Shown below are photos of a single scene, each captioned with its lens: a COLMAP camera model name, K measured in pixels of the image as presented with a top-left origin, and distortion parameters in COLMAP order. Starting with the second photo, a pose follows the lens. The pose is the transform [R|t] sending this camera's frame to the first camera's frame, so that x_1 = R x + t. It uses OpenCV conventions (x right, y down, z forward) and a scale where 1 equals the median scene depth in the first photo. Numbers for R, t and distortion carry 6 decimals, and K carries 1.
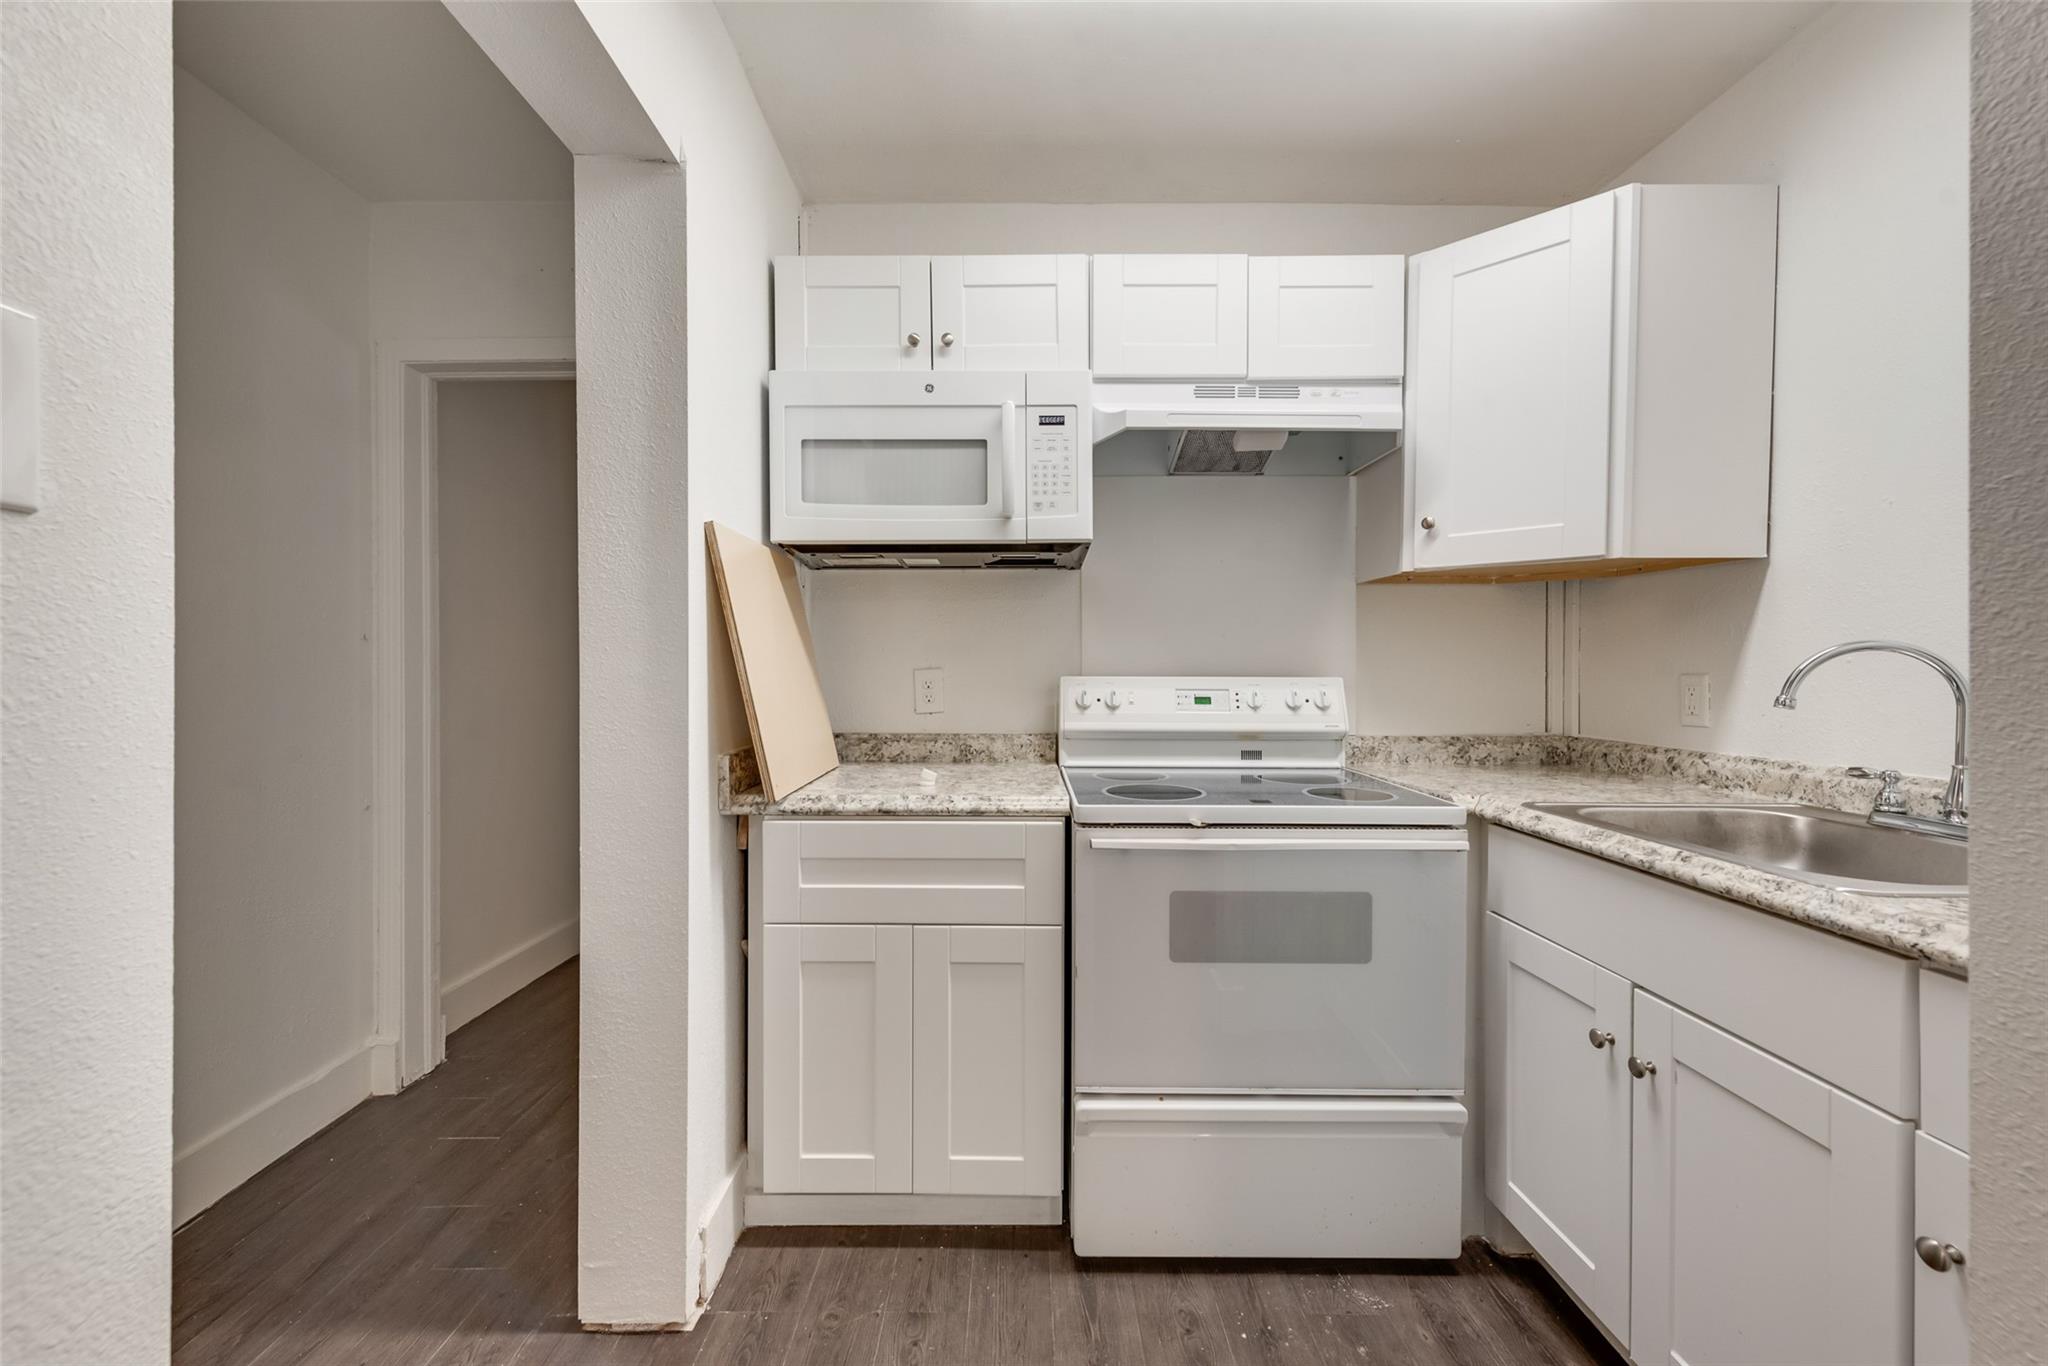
lens RADIAL K [[798.1, 0, 1024.4], [0, 798.1, 686.7], [0, 0, 1]] dist [0.004367, 0.000190]
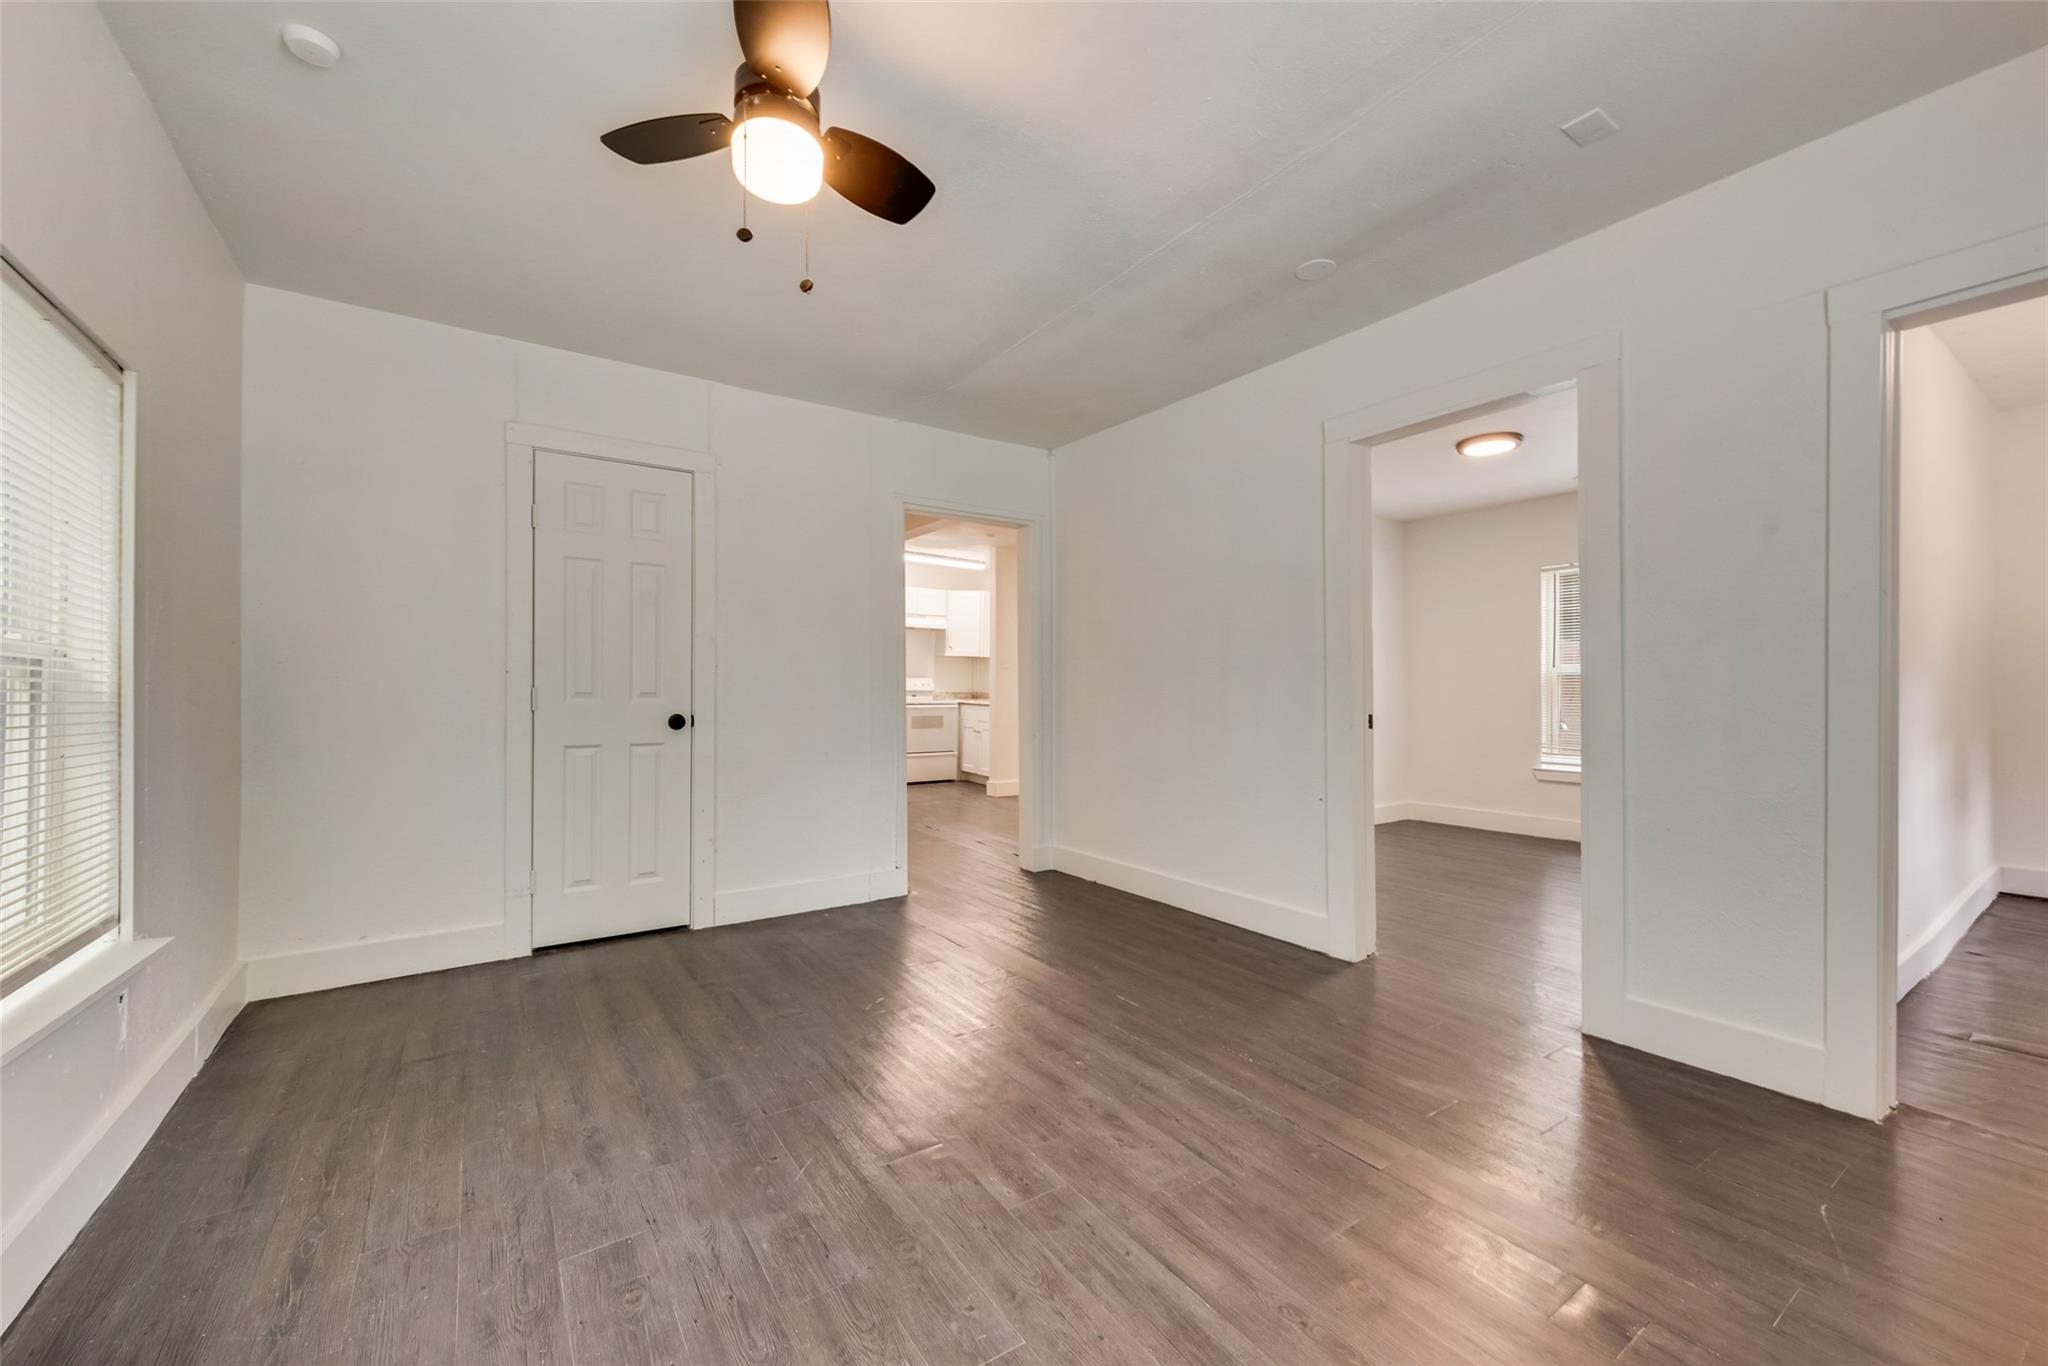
lens RADIAL K [[798.1, 0, 1023.3], [0, 798.1, 687.6], [0, 0, 1]] dist [0.004367, 0.000190]
pose [[0.819760, 0.001285, 0.572706, -1.871461], [-0.001978, 0.999998, 0.000588, 0.037997], [-0.572704, -0.001615, 0.819761, -3.169867]]
